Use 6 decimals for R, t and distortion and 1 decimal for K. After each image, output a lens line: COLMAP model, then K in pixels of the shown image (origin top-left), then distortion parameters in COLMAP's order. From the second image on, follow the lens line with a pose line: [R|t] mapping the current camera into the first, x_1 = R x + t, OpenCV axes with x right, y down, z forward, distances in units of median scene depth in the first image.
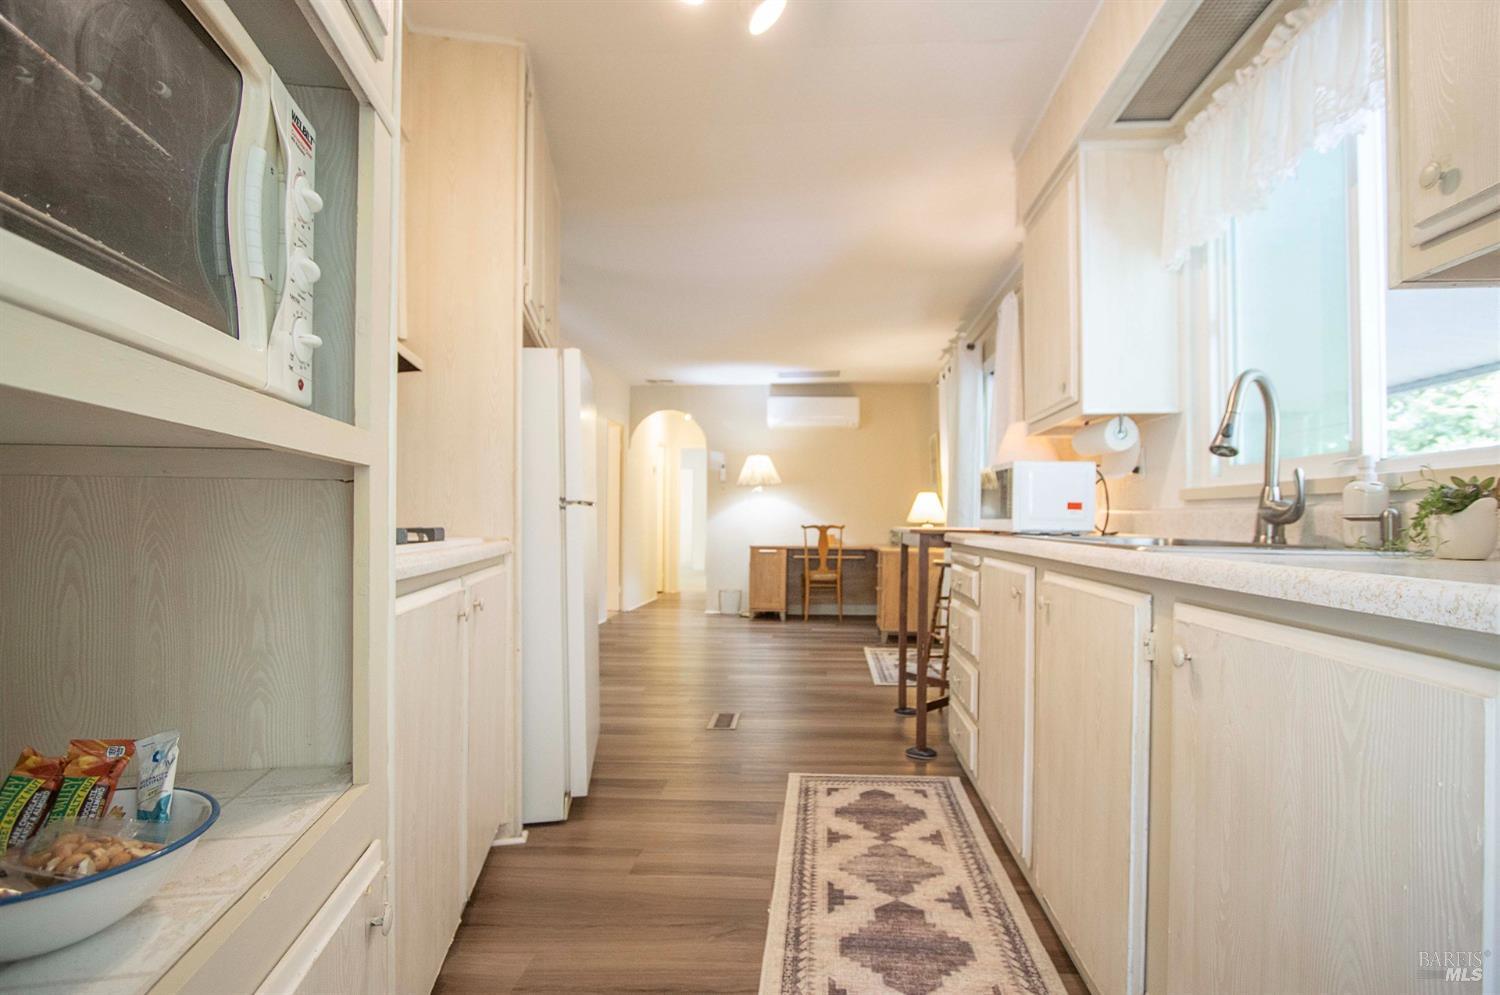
lens RADIAL K [[719.1, 0, 776.1], [0, 719.1, 482.5], [0, 0, 1]] dist [-0.010626, 0.000357]
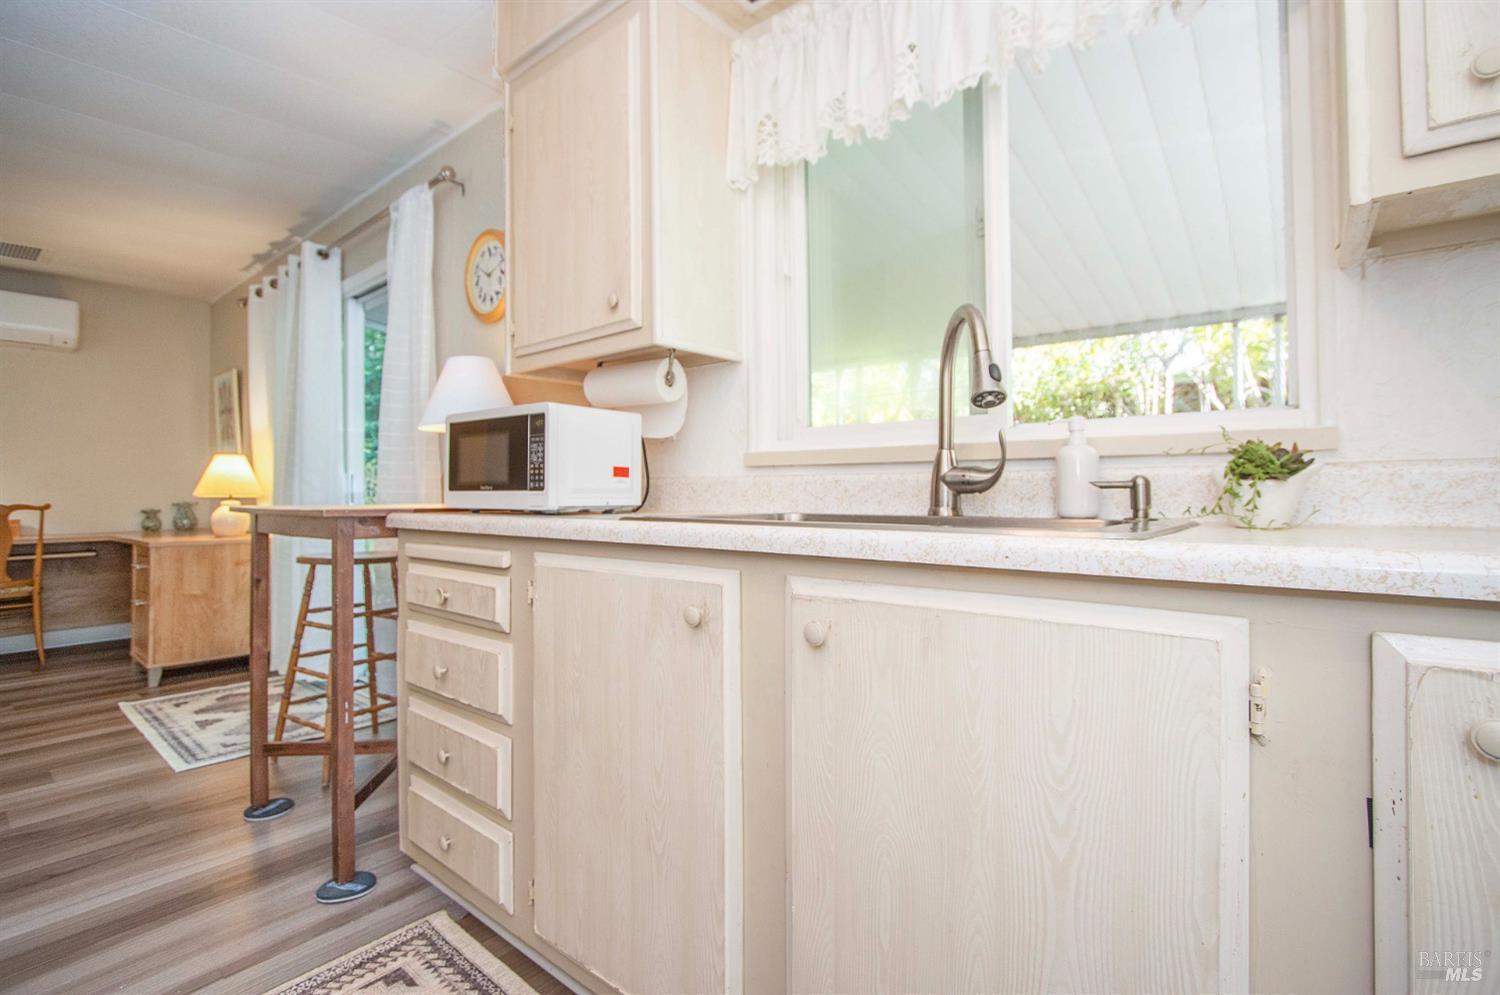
lens RADIAL K [[720.9, 0, 863.7], [0, 720.9, 474.9], [0, 0, 1]] dist [-0.025479, -0.000471]
pose [[0.554209, 0.006455, 0.832352, -0.020044], [-0.031656, 0.999410, 0.013327, 0.006785], [-0.831775, -0.033735, 0.554087, 0.143312]]
